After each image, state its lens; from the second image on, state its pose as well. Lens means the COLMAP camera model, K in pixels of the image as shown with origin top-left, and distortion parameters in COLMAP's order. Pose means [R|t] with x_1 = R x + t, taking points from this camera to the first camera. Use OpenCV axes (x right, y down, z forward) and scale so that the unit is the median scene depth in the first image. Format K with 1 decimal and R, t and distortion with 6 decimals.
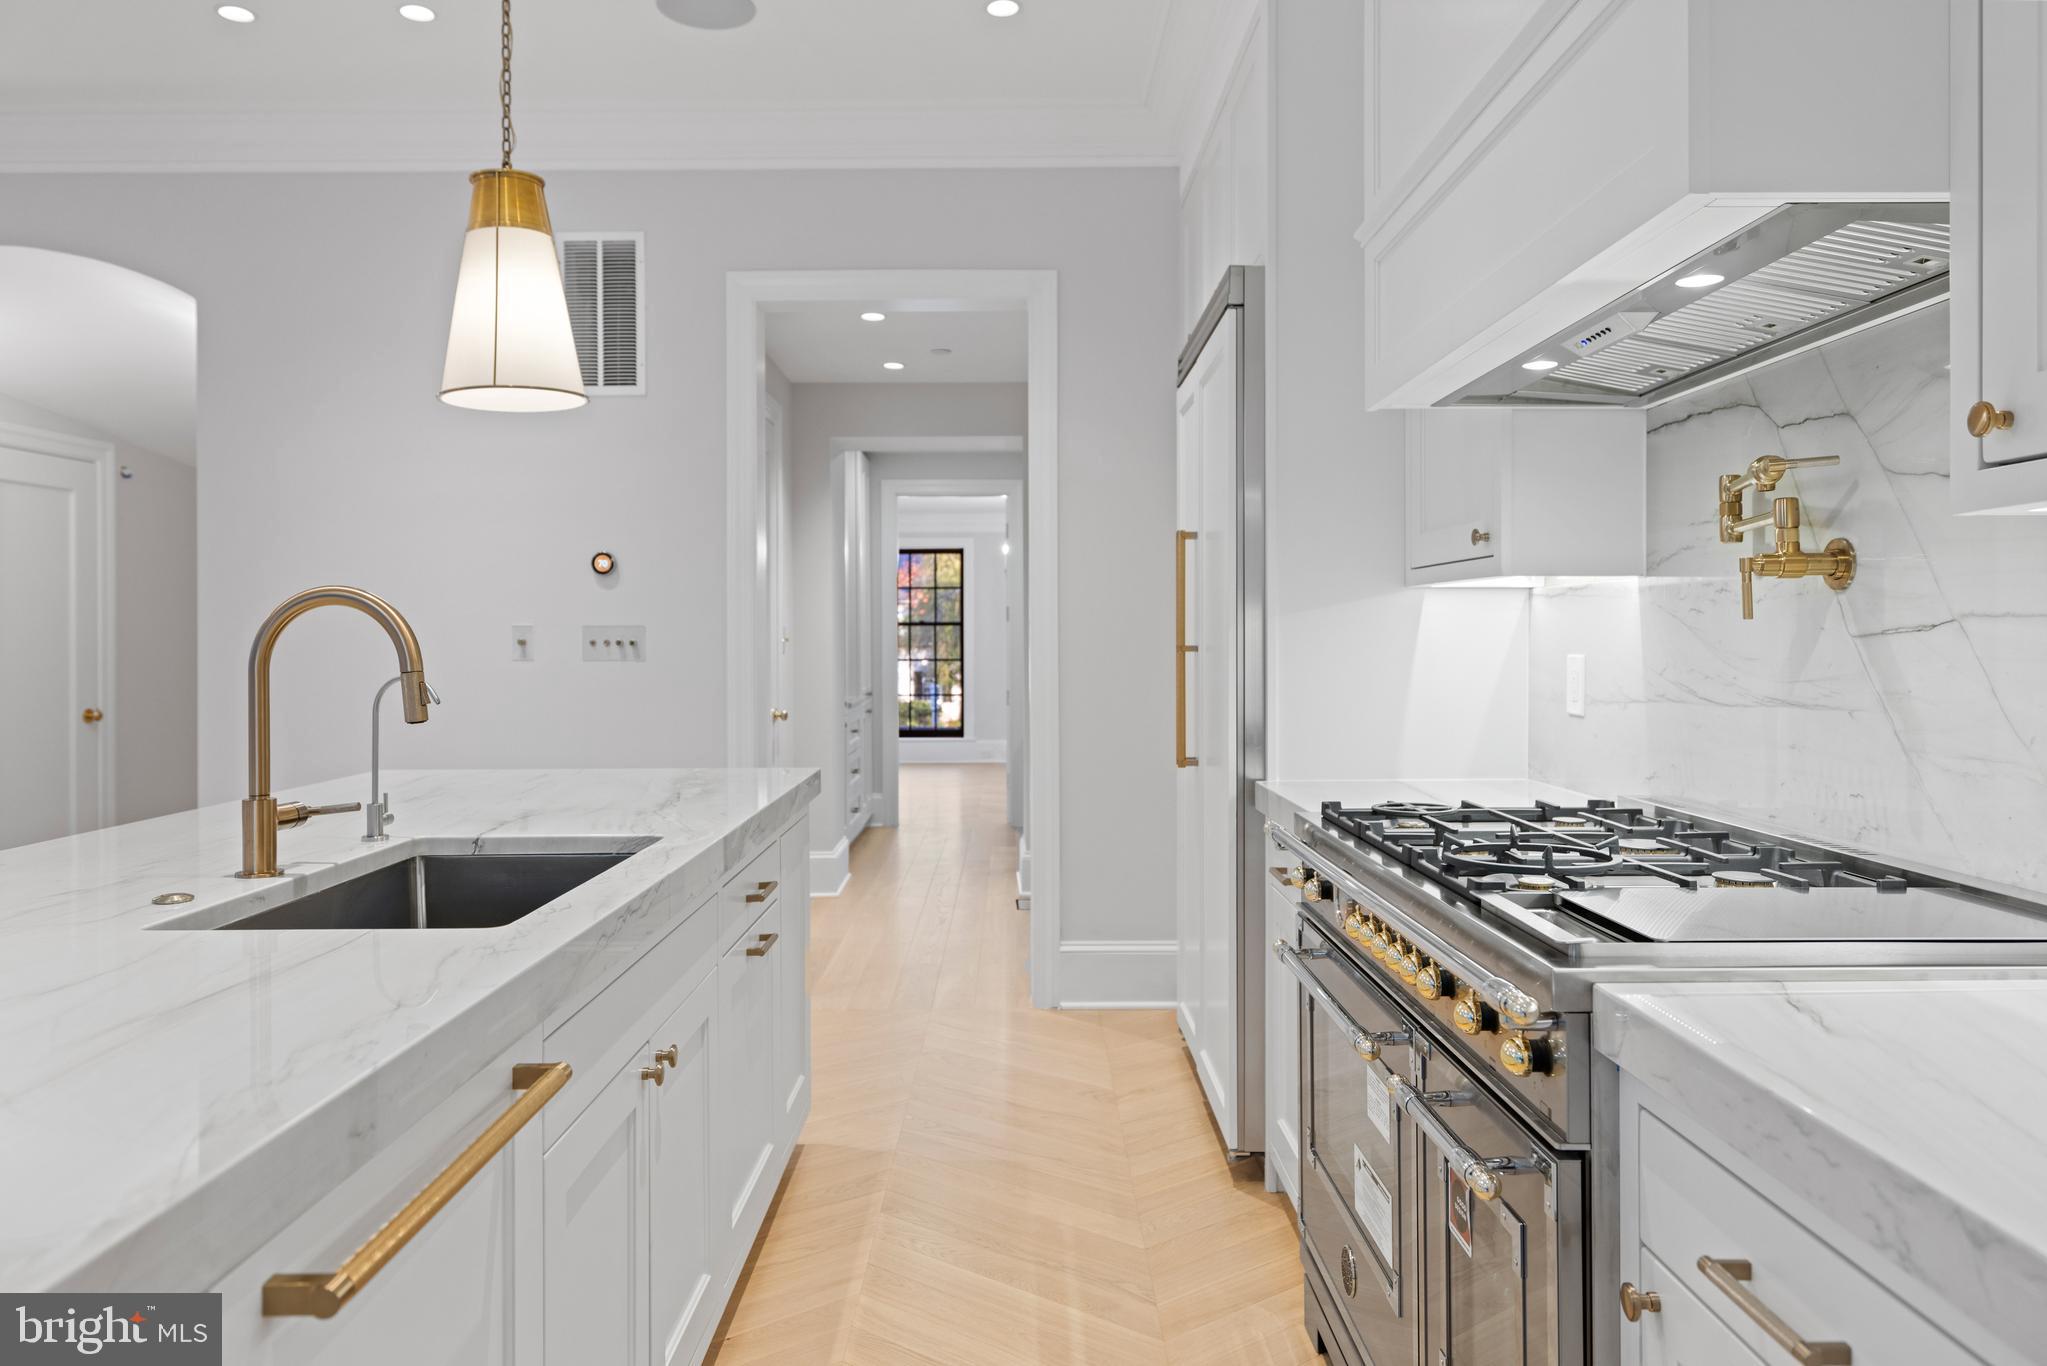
lens RADIAL K [[1370.2, 0, 1010.5], [0, 1370.2, 643.0], [0, 0, 1]] dist [0.002008, 0.000137]
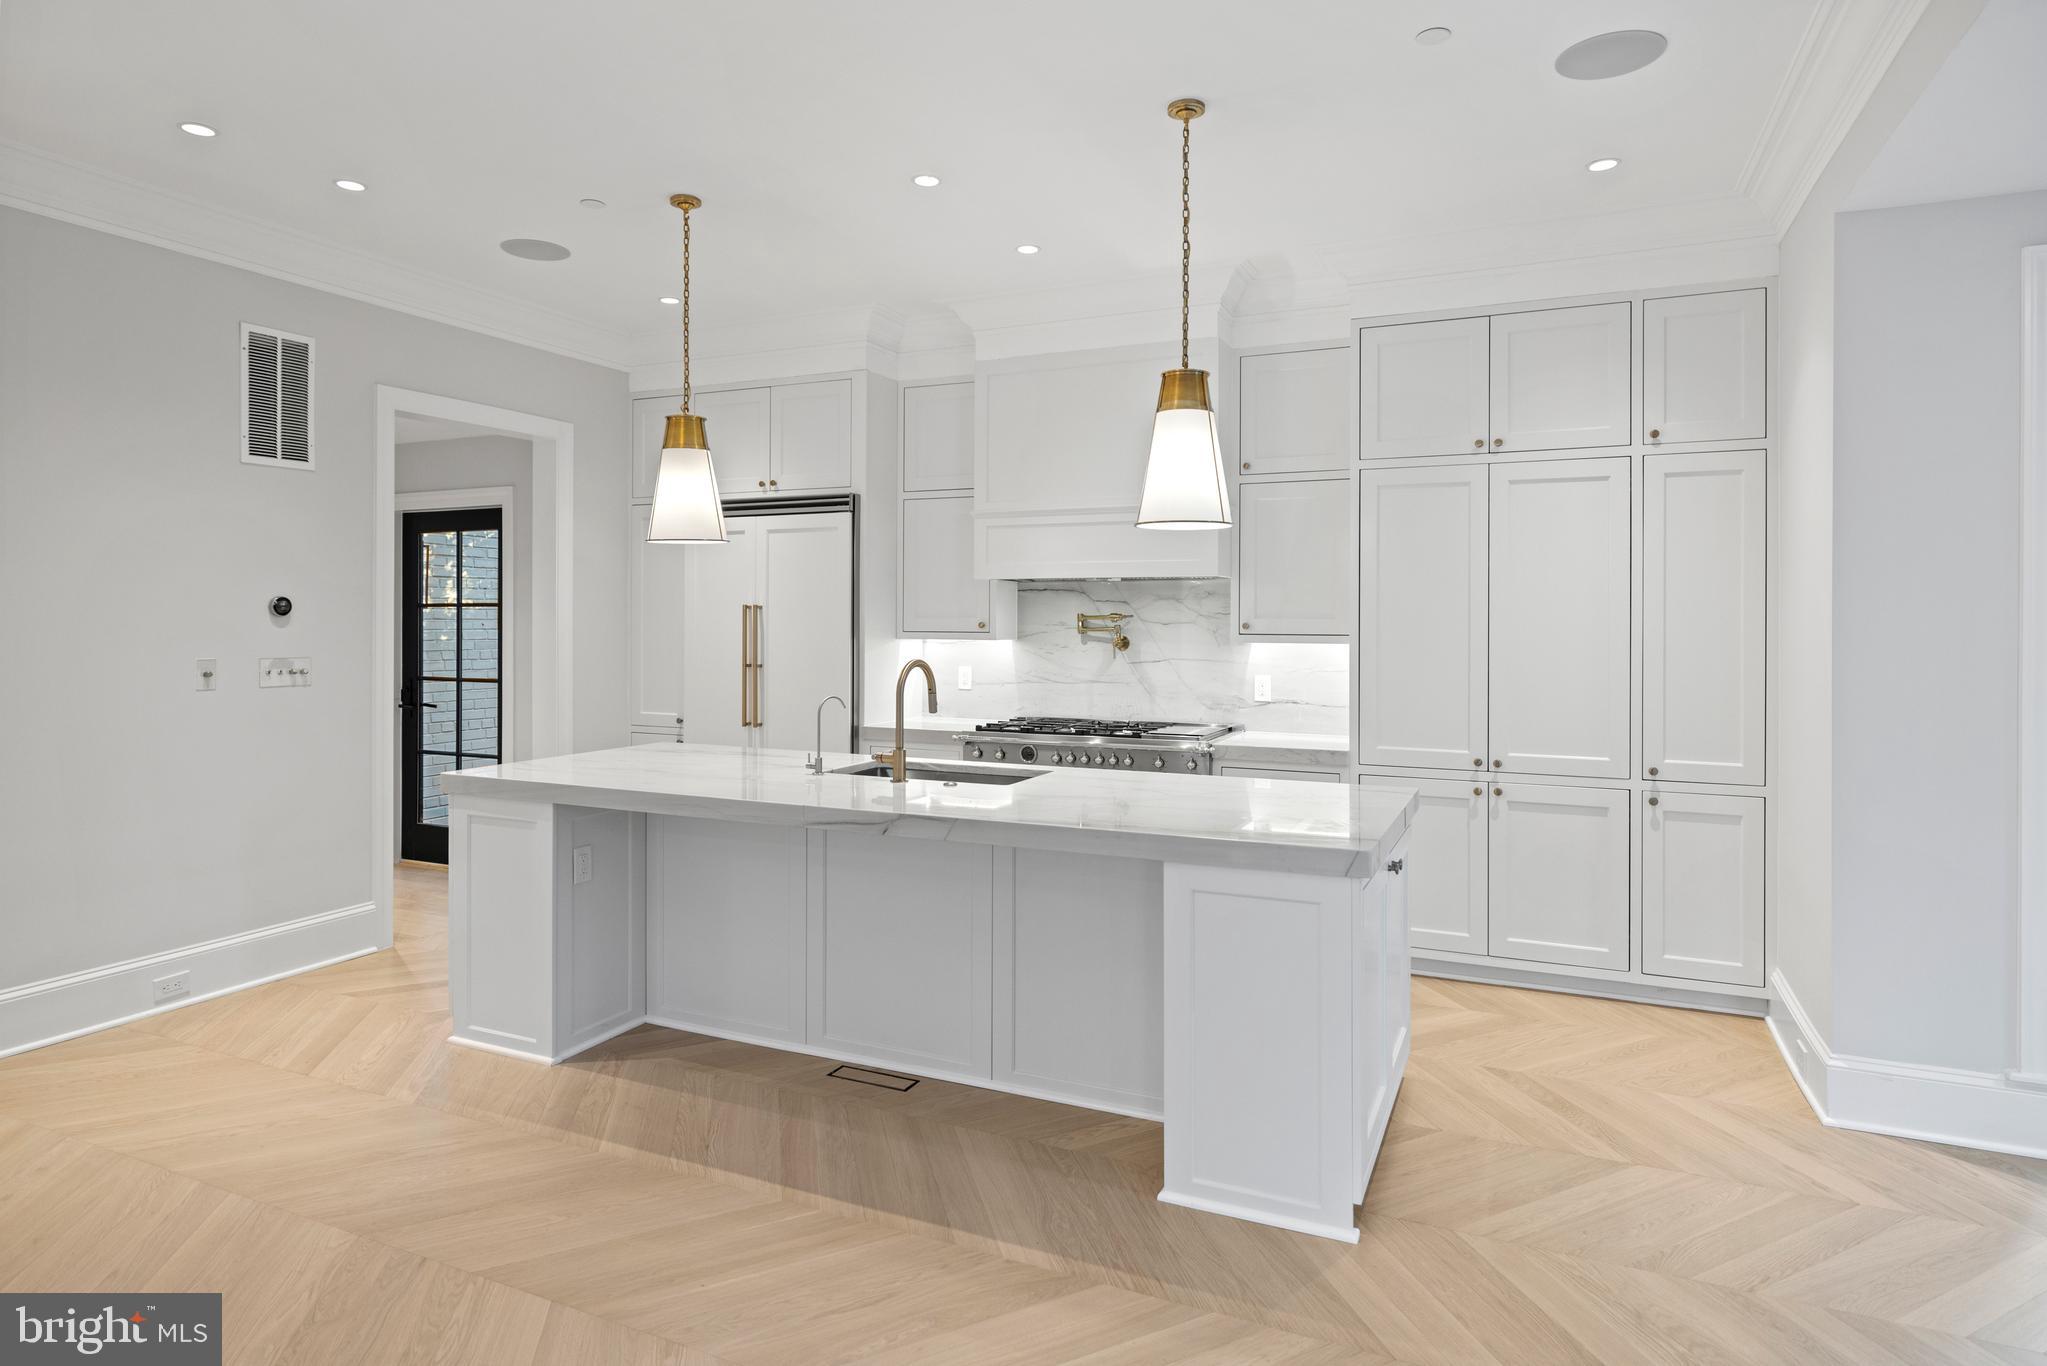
lens RADIAL K [[1154.3, 0, 1020.8], [0, 1154.3, 618.2], [0, 0, 1]] dist [0.004456, 0.002622]
pose [[0.415118, 0.001603, 0.909766, -1.579227], [-0.003822, 0.999993, -0.000018, -0.084752], [-0.909759, -0.003469, 0.415121, -0.020978]]
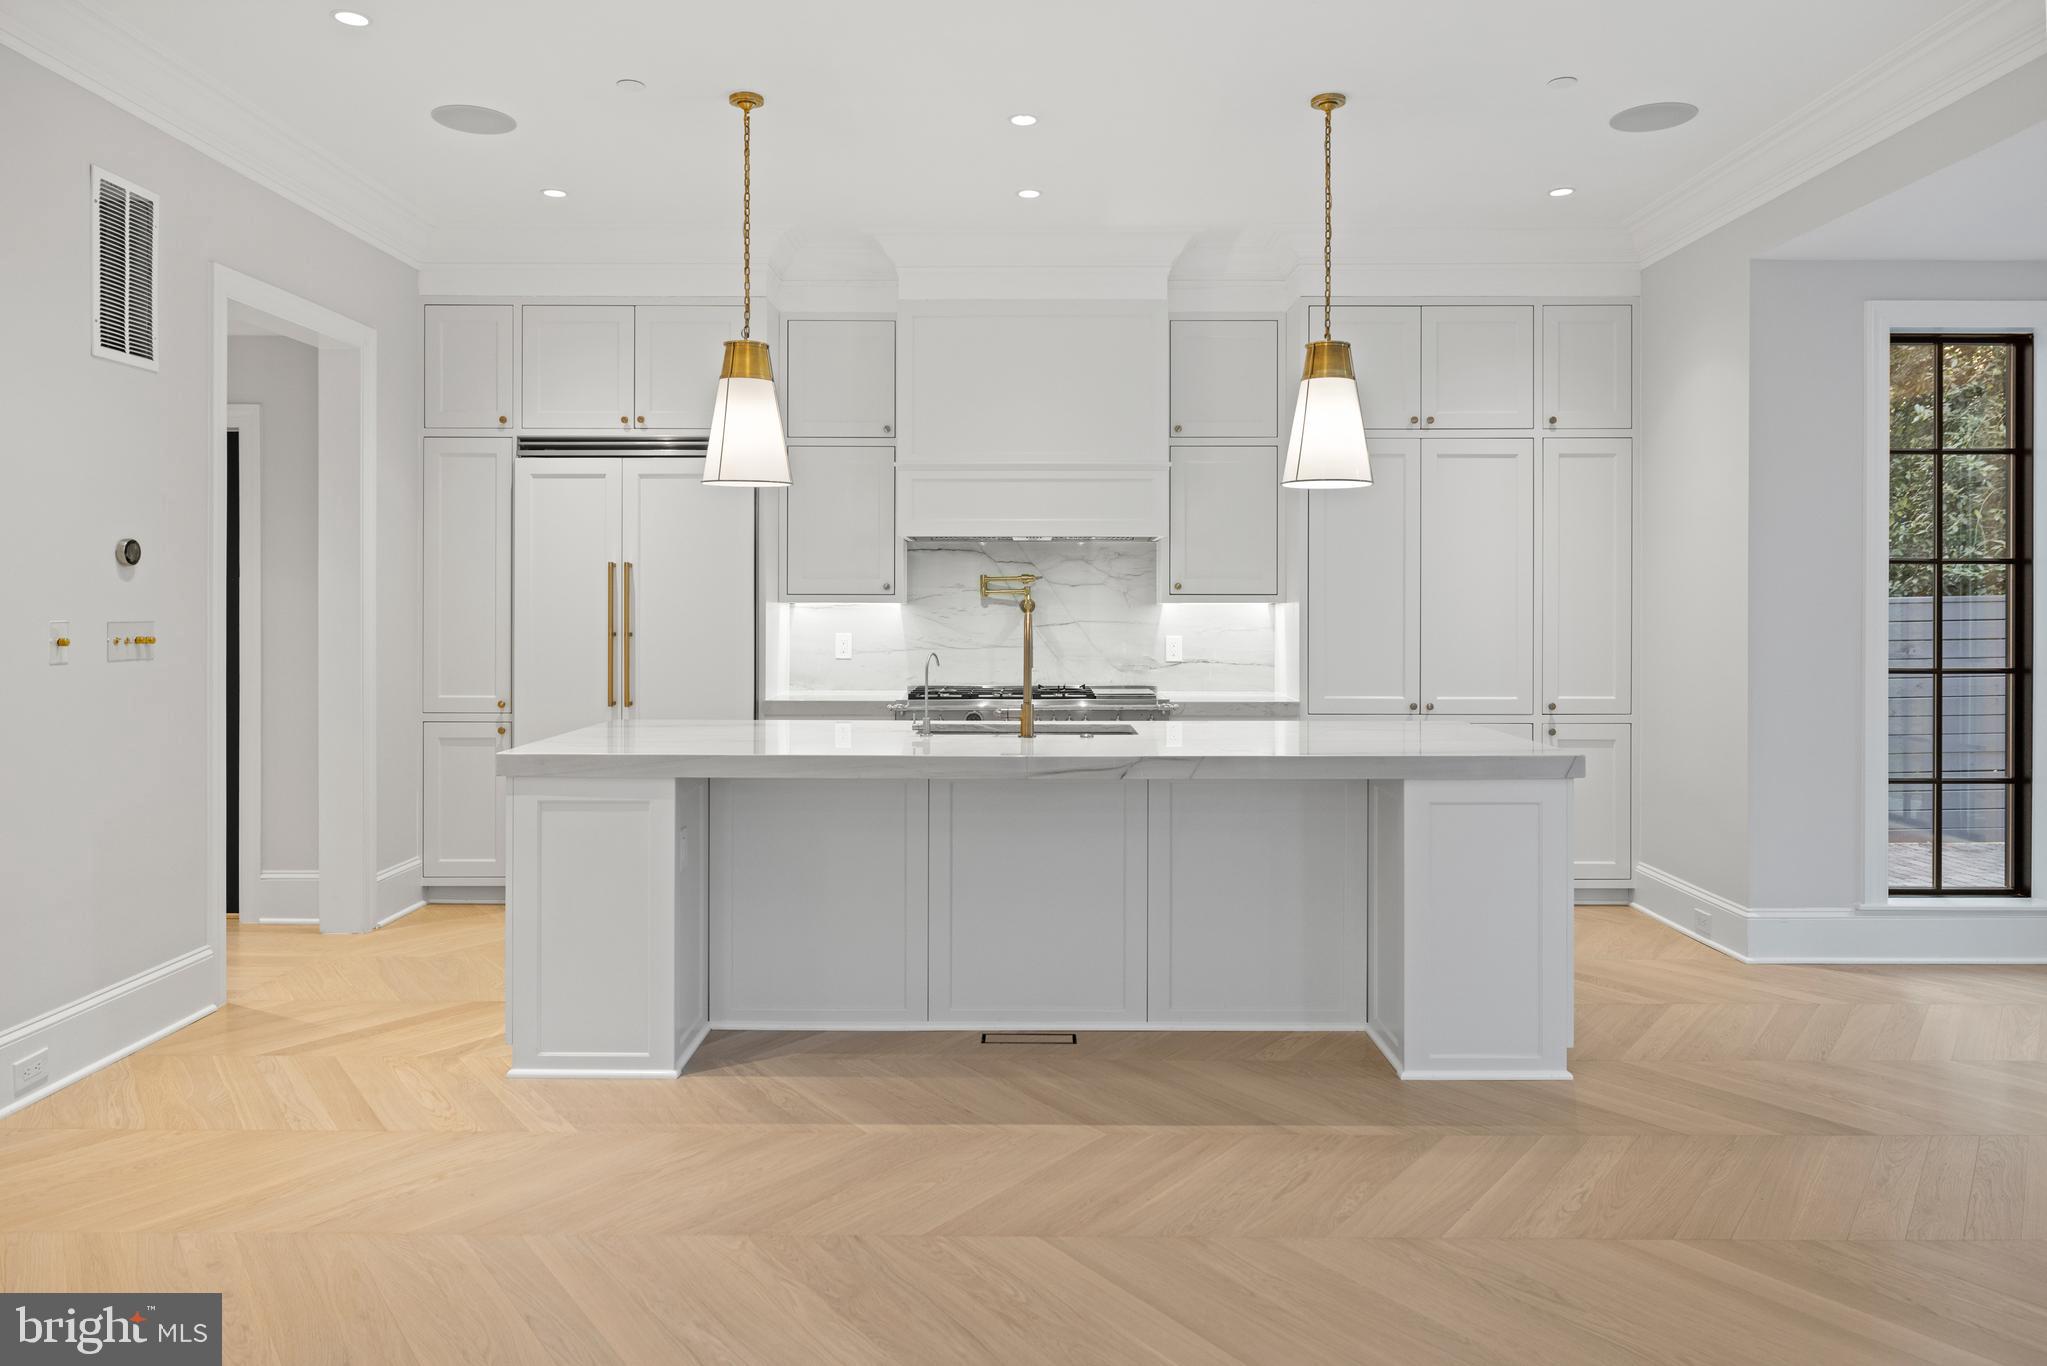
lens RADIAL K [[1338.1, 0, 1019.1], [0, 1338.1, 609.2], [0, 0, 1]] dist [-0.000104, -0.000296]
pose [[0.004857, -0.003691, 0.999981, -1.937882], [-0.001833, 0.999991, 0.003700, -0.042378], [-0.999987, -0.001851, 0.004850, 0.687997]]
